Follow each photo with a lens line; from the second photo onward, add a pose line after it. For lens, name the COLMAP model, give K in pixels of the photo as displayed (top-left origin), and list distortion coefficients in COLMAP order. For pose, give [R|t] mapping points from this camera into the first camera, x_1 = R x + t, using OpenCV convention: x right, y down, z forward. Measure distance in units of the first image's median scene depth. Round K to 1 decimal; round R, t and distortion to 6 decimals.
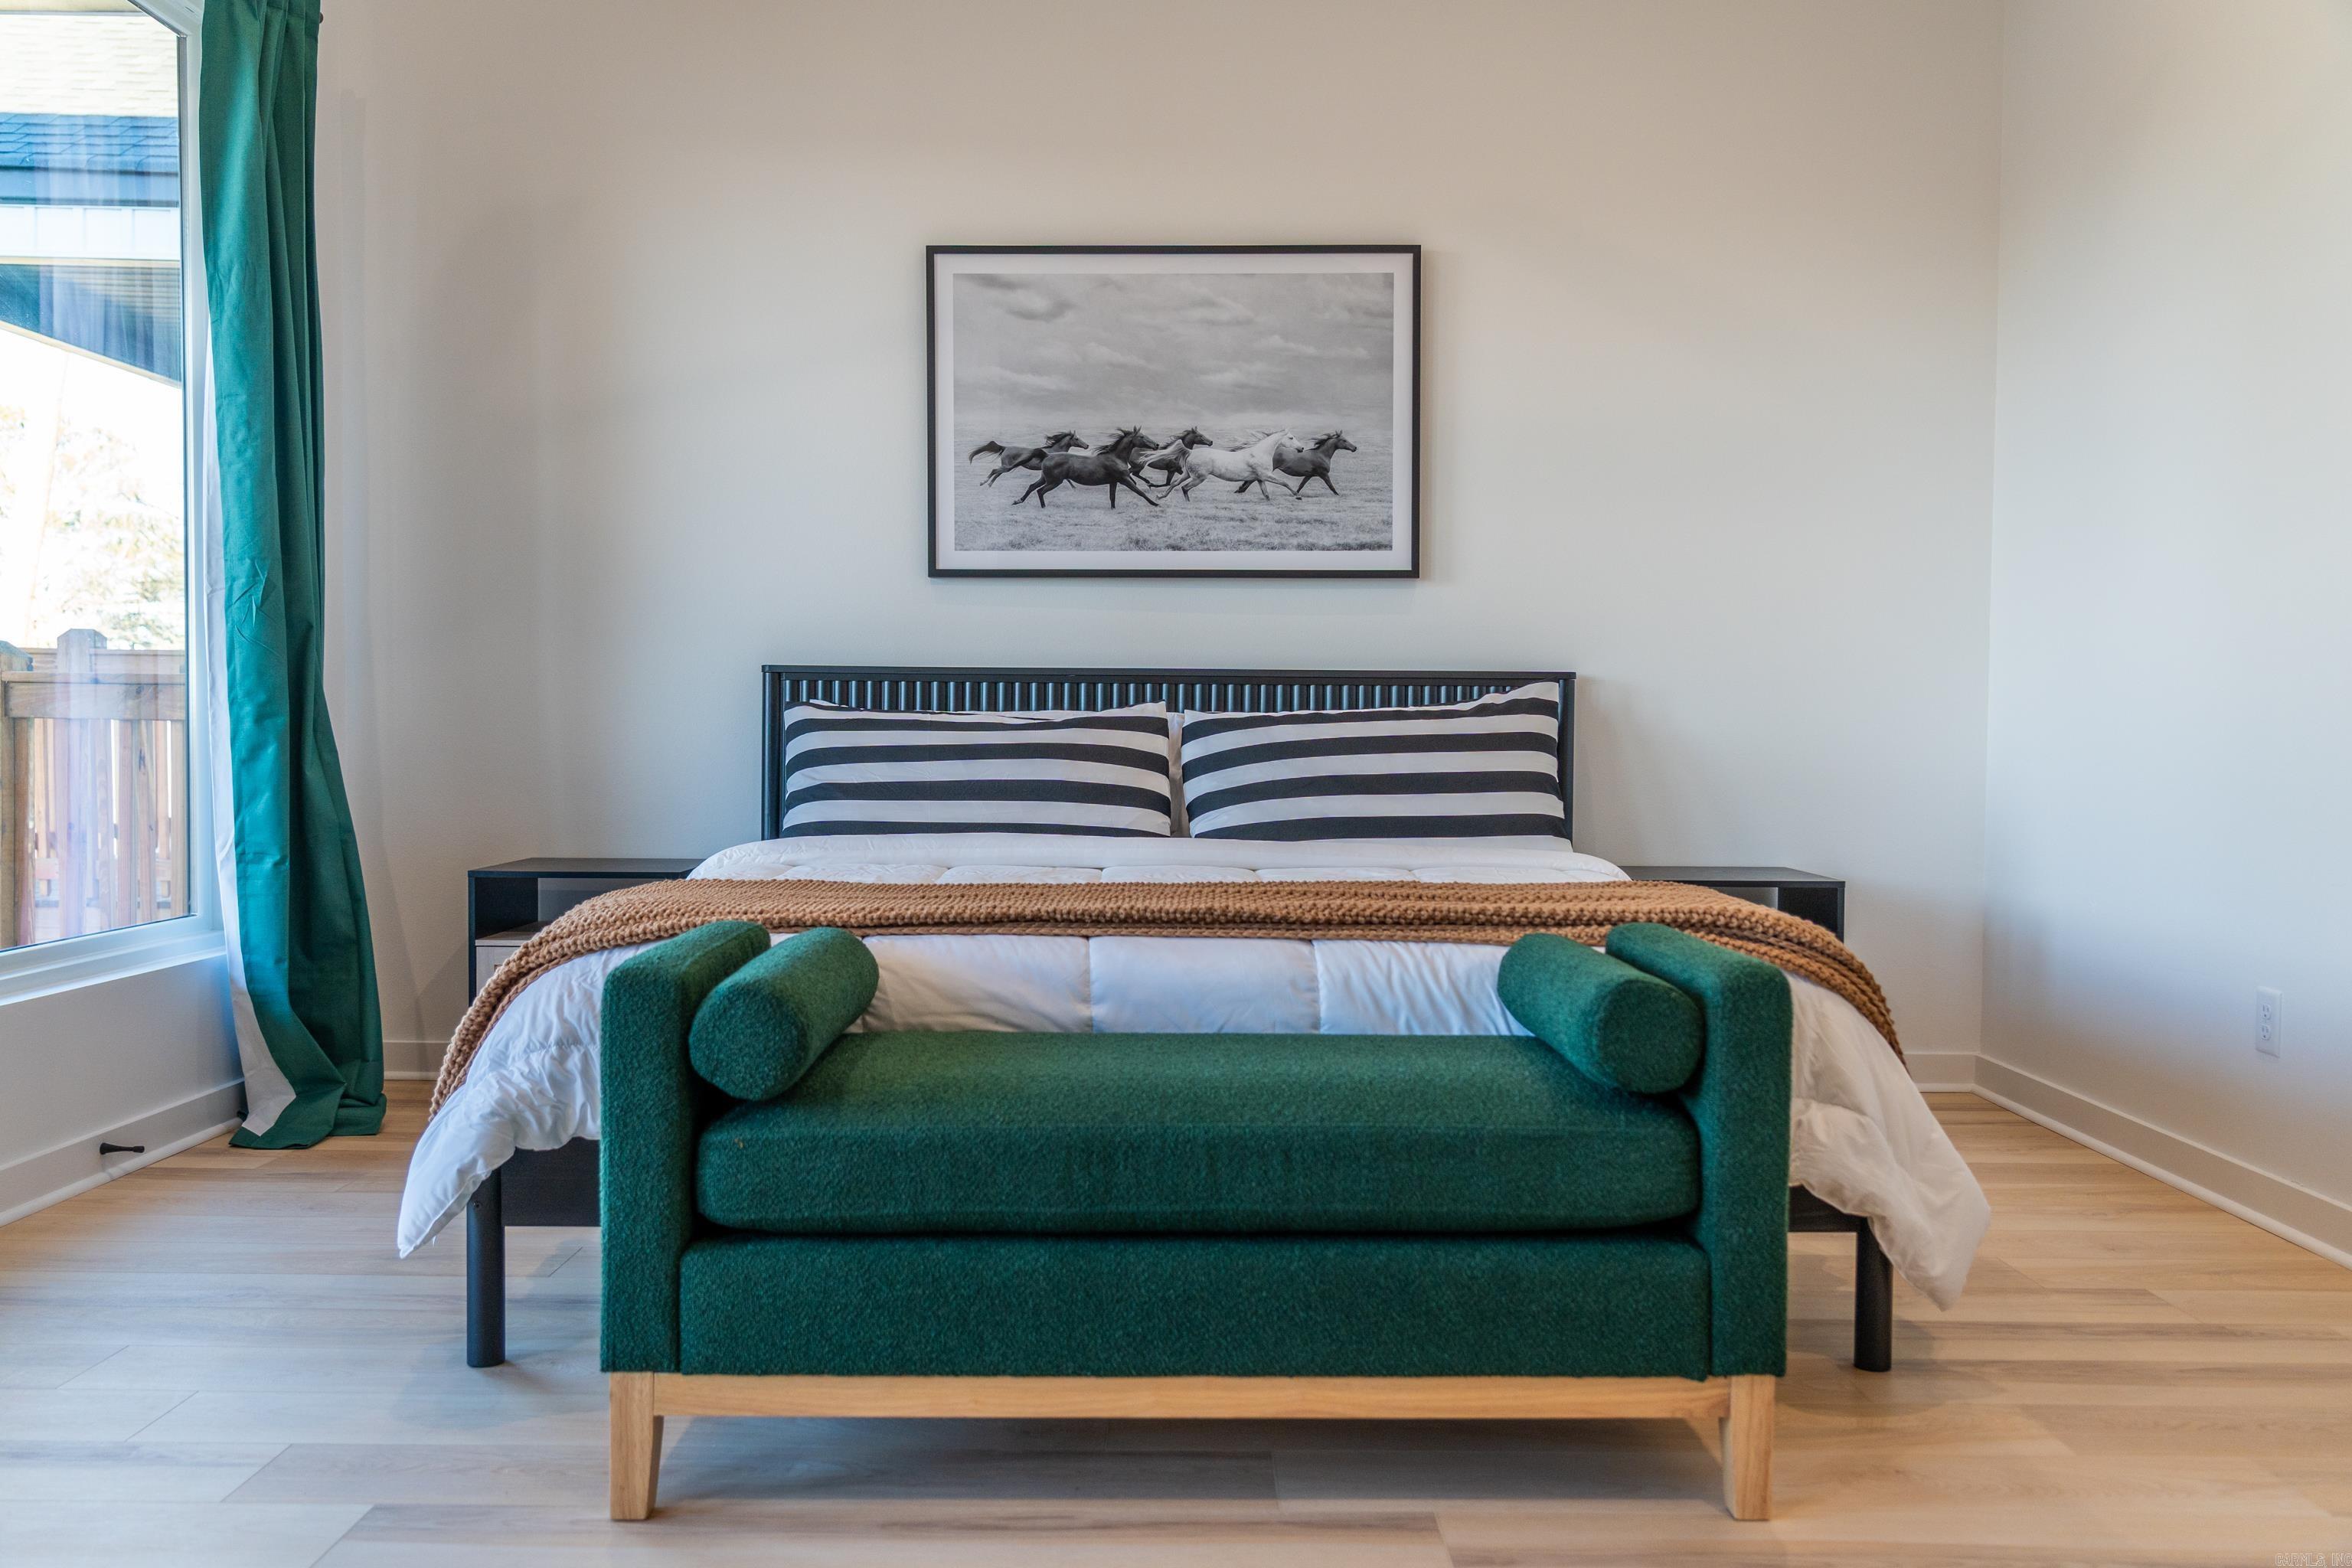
lens RADIAL K [[1921.0, 0, 1176.0], [0, 1921.0, 784.0], [0, 0, 1]] dist [0.003441, 0.000154]
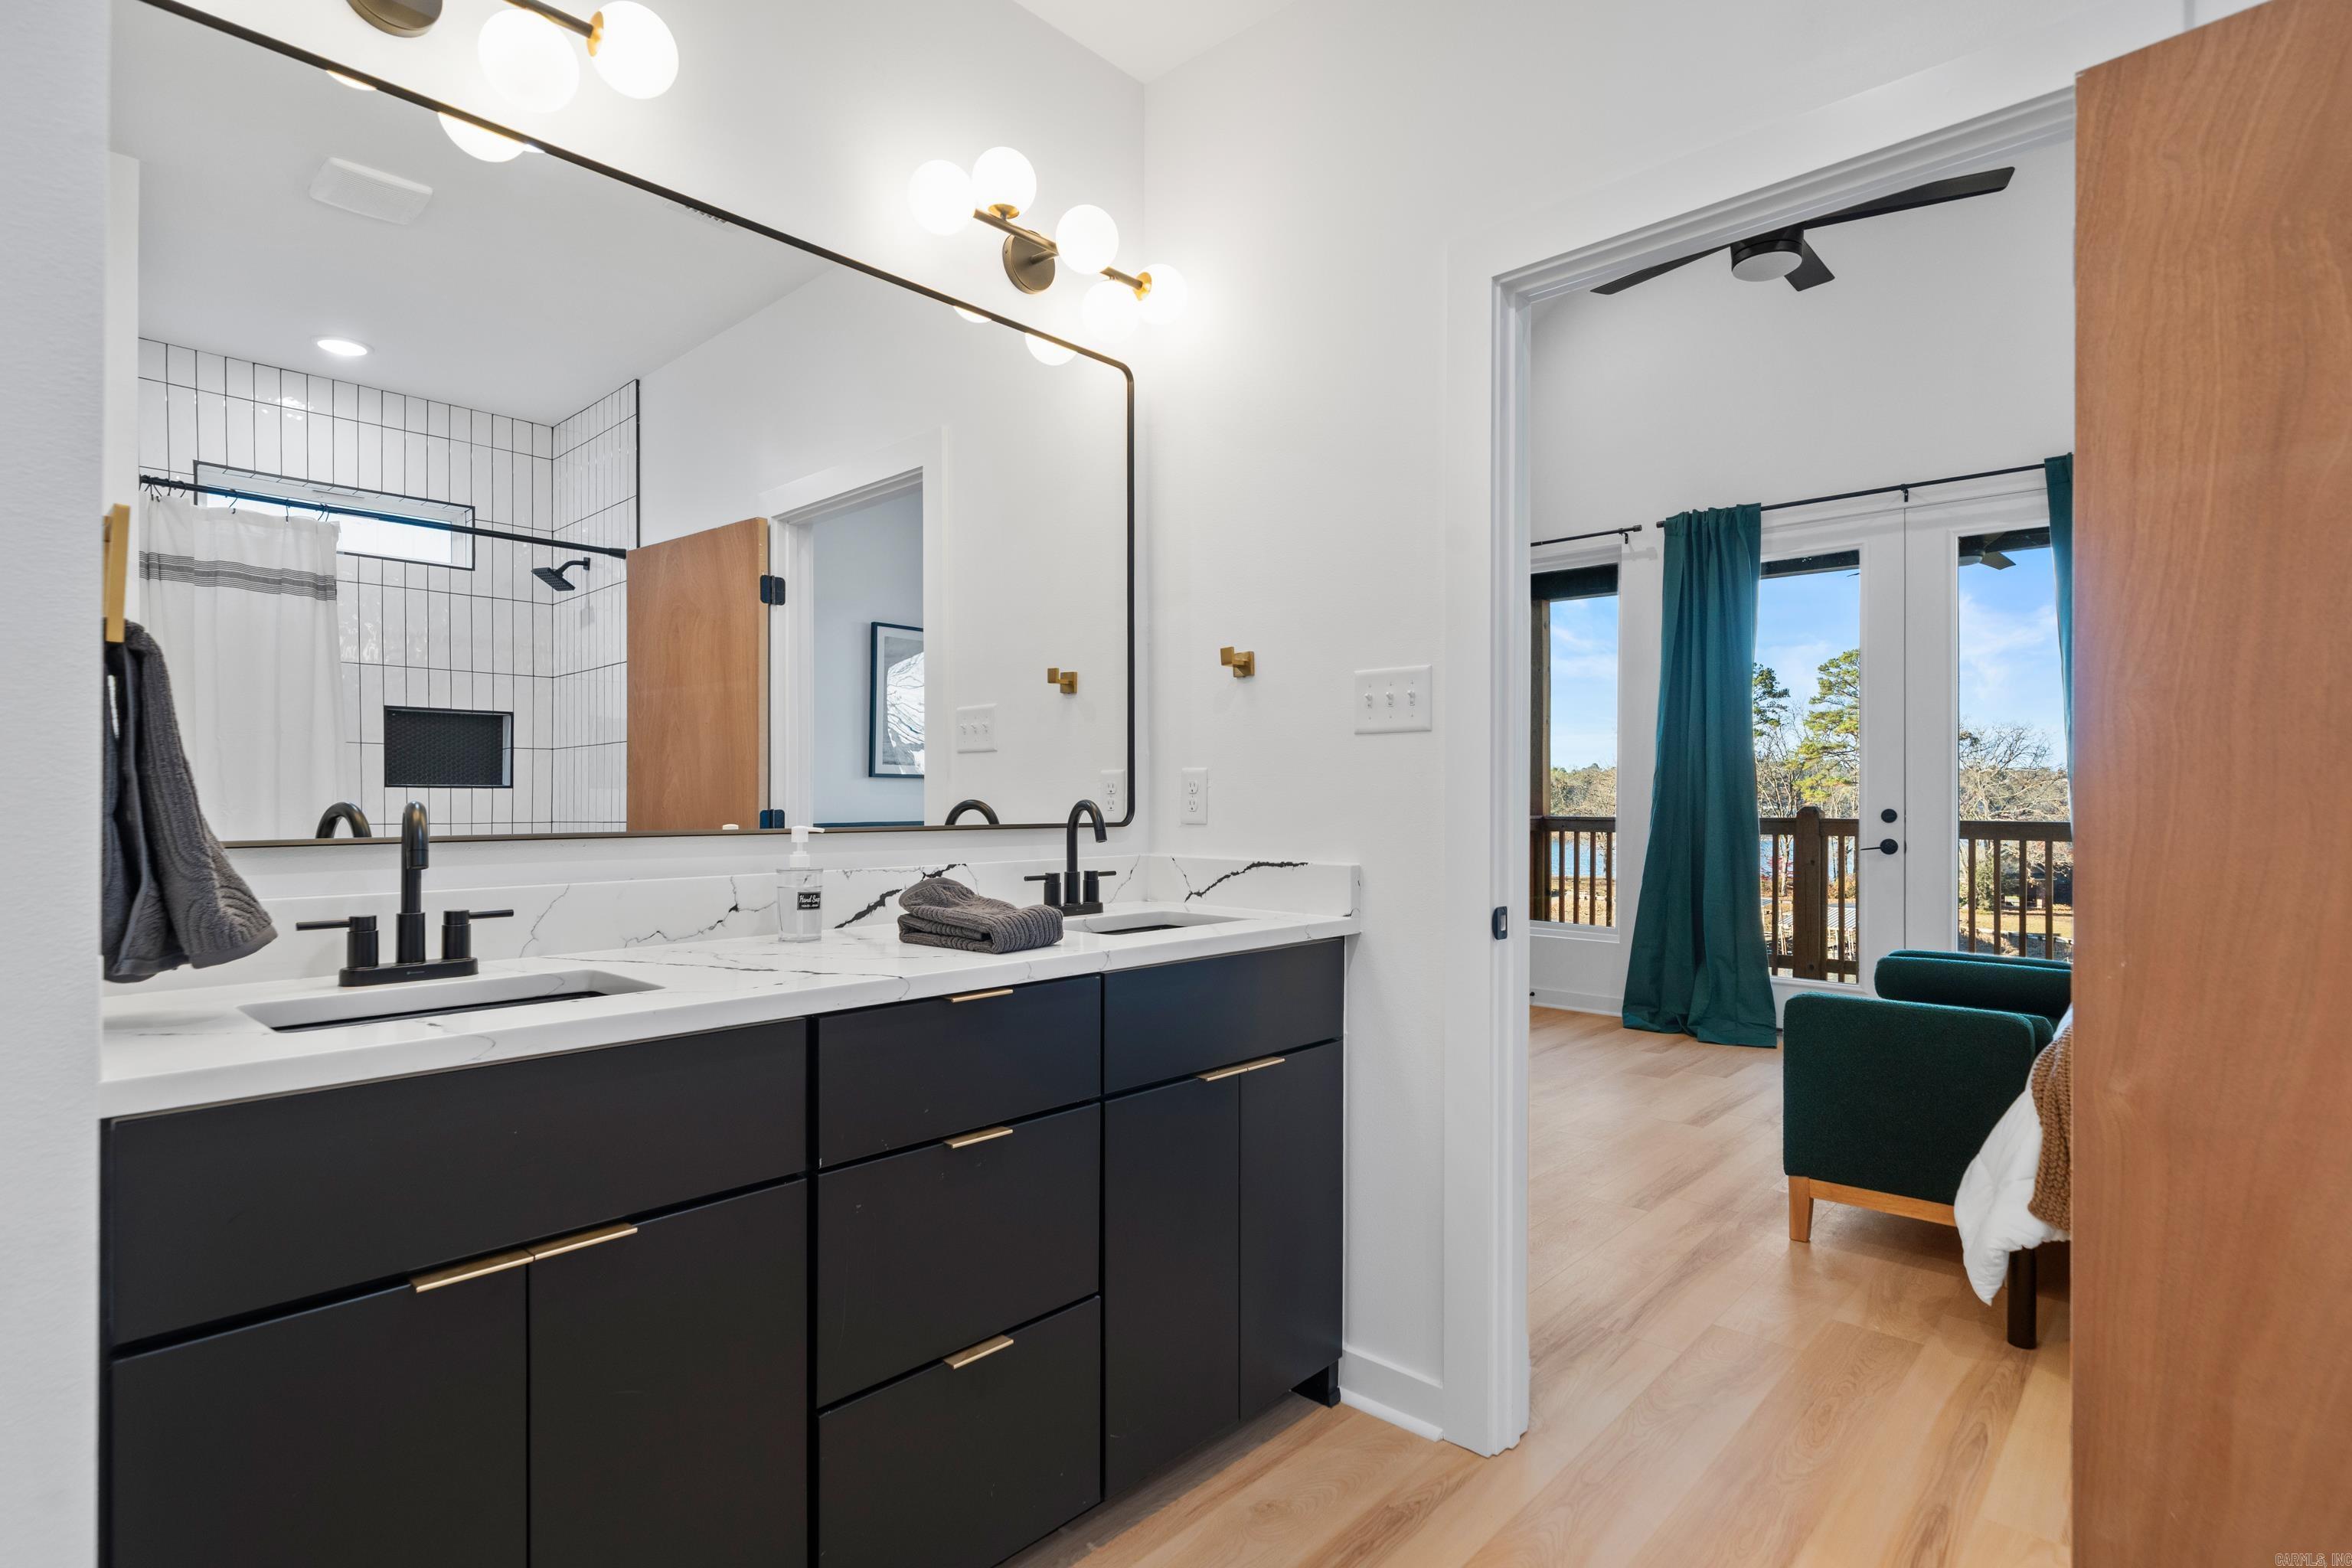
lens RADIAL K [[1182.8, 0, 1176.4], [0, 1182.8, 787.1], [0, 0, 1]] dist [0.000157, 0.000105]
pose [[-0.683607, -0.011529, -0.729759, 0.878433], [-0.020994, 0.999772, 0.003871, -0.069660], [0.729548, 0.017967, -0.683693, 0.675893]]
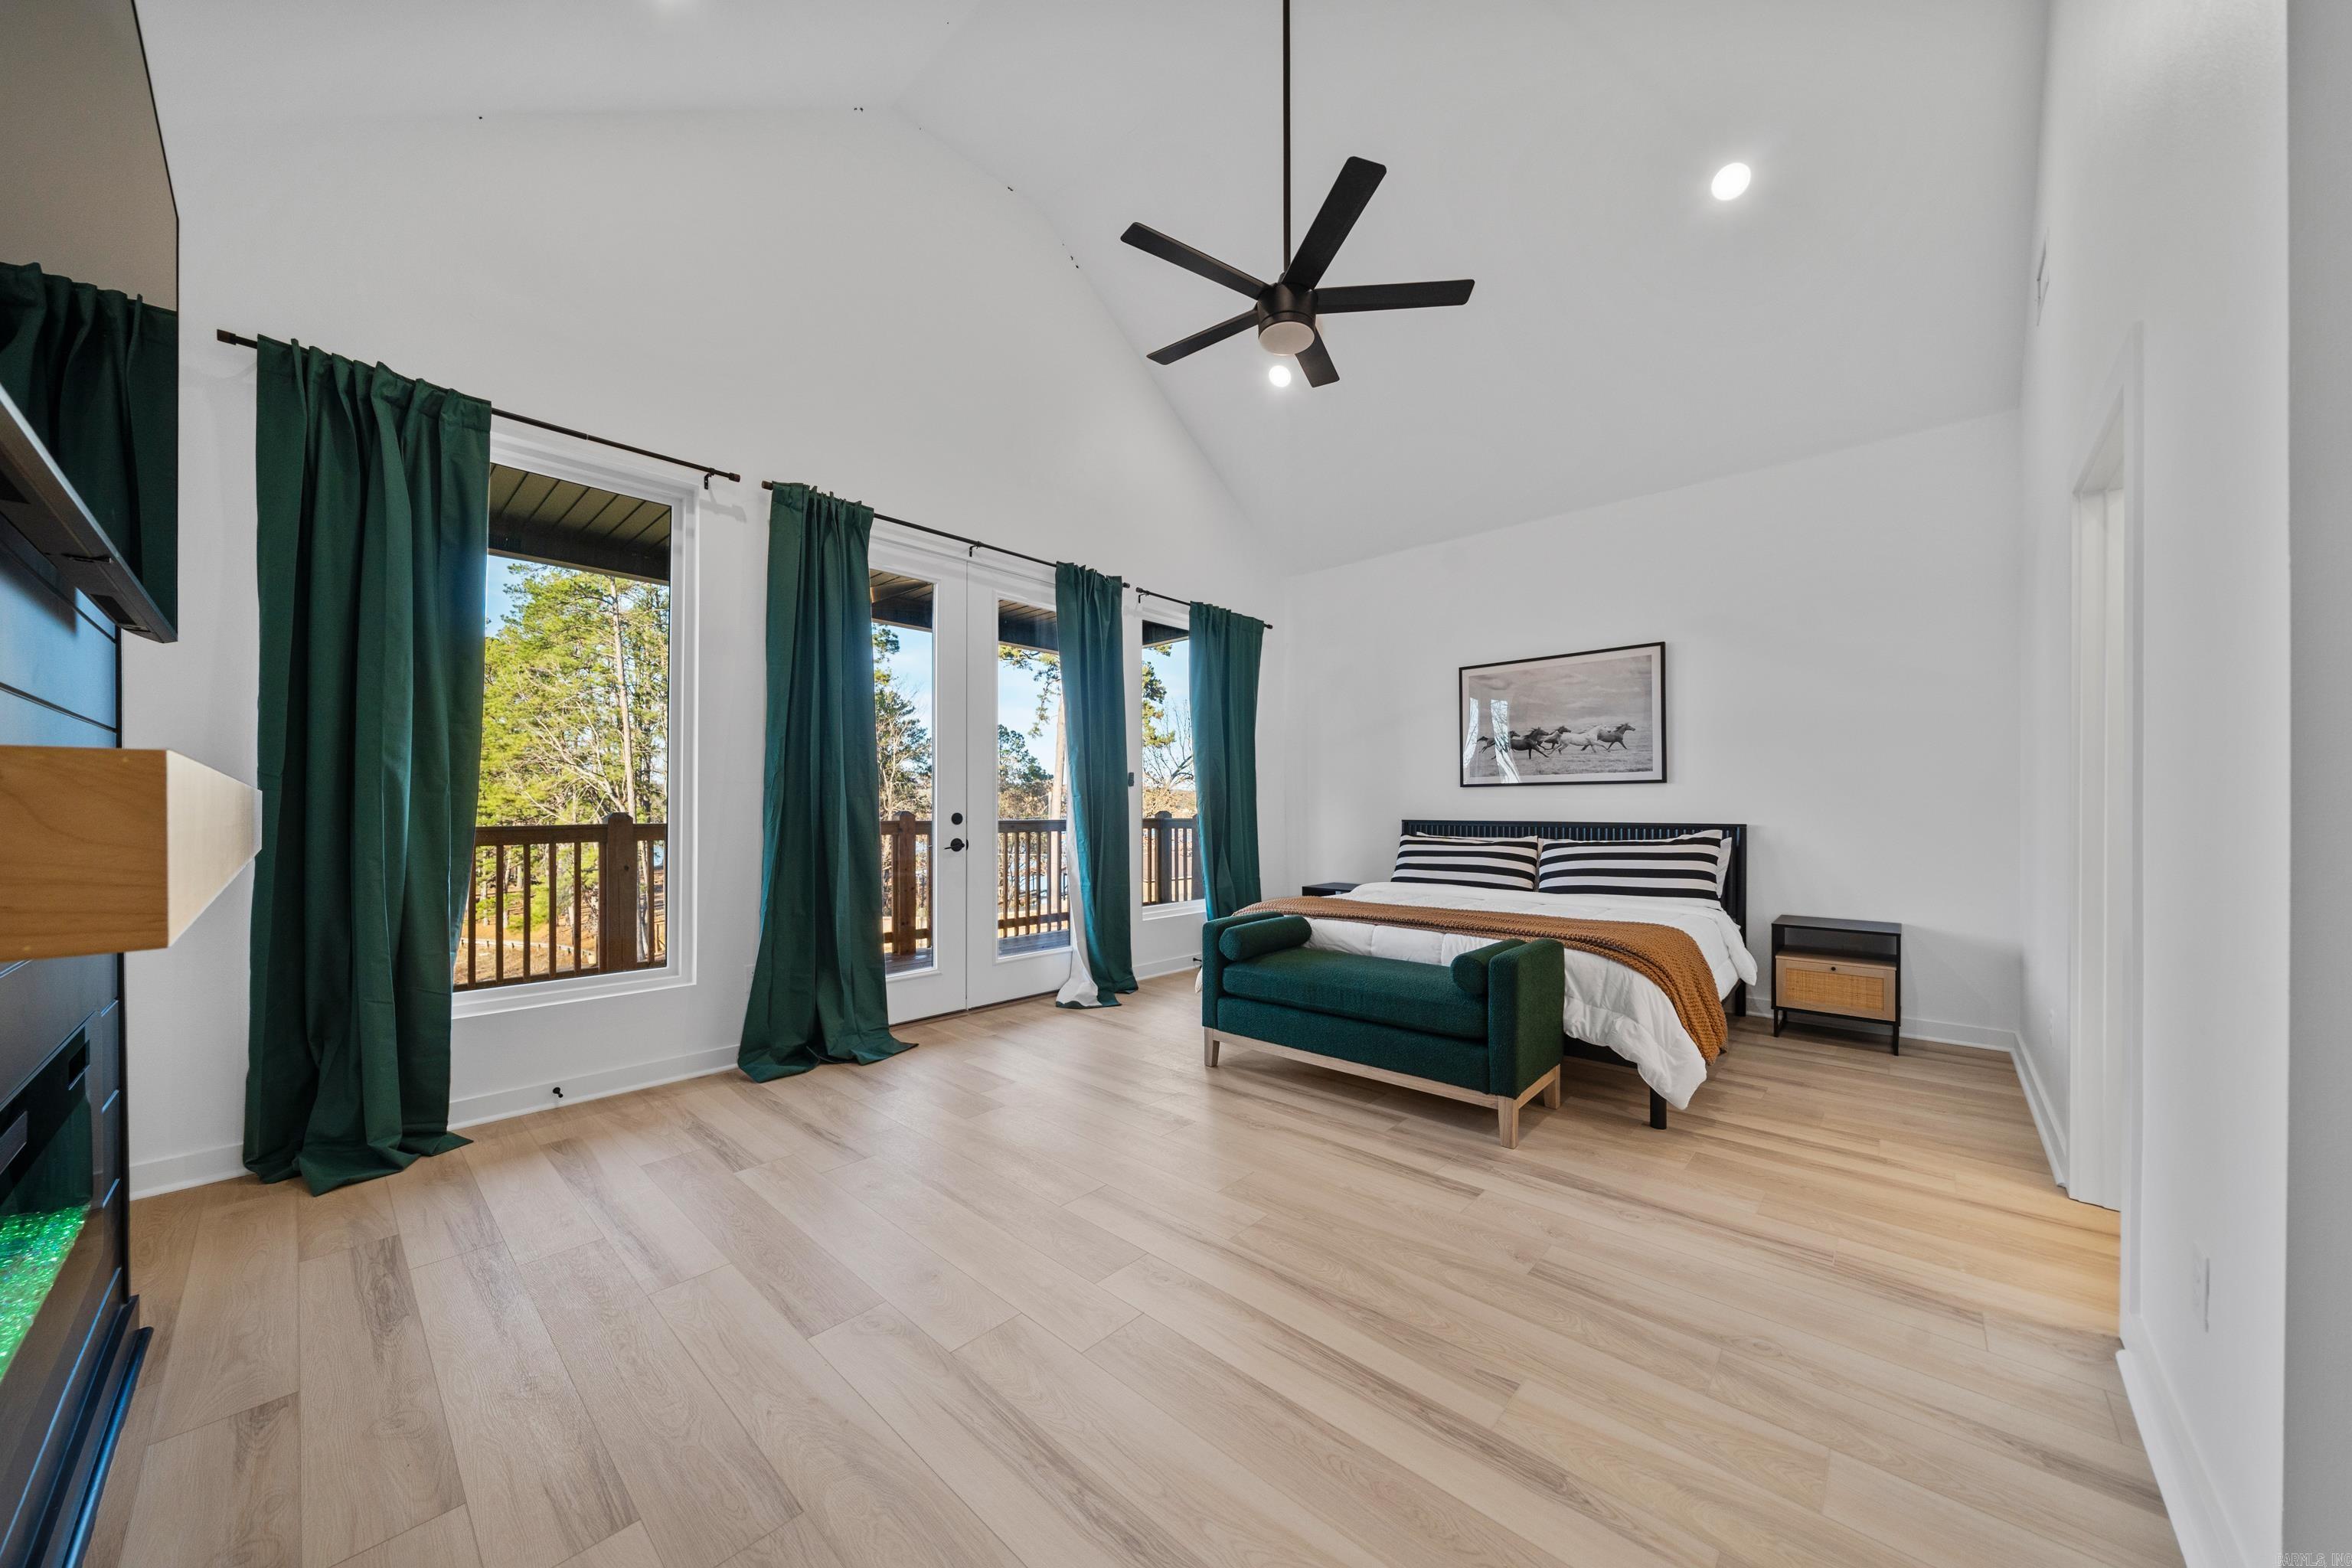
lens RADIAL K [[804.2, 0, 1176.0], [0, 804.2, 784.0], [0, 0, 1]] dist [-0.007477, -0.000023]
pose [[0.740750, -0.026058, -0.671276, 0.360969], [-0.016717, 0.998223, -0.057198, -0.042523], [0.671573, 0.053591, 0.738998, -0.125701]]
